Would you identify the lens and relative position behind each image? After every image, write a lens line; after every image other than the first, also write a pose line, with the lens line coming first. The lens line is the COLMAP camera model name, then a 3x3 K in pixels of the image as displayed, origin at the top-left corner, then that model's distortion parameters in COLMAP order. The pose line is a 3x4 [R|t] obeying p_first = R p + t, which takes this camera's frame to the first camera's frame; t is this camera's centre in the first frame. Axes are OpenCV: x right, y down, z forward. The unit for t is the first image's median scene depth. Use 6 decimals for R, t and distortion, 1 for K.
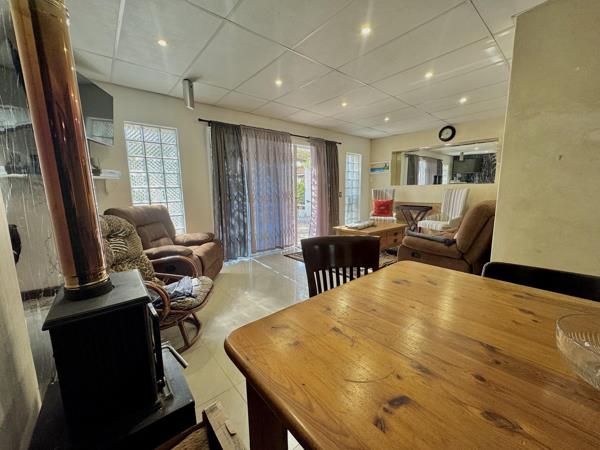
lens RADIAL K [[238.7, 0, 300.5], [0, 238.7, 225.3], [0, 0, 1]] dist [-0.000300, -0.000051]
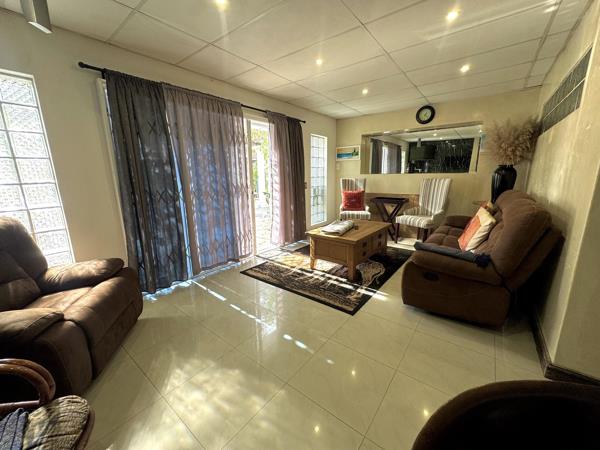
lens RADIAL K [[238.7, 0, 300.2], [0, 238.7, 223.9], [0, 0, 1]] dist [-0.000300, -0.000051]
pose [[0.979242, -0.043420, 0.197990, -0.025736], [0.032510, 0.997785, 0.058029, -0.055828], [-0.200072, -0.050388, 0.978485, 0.235103]]
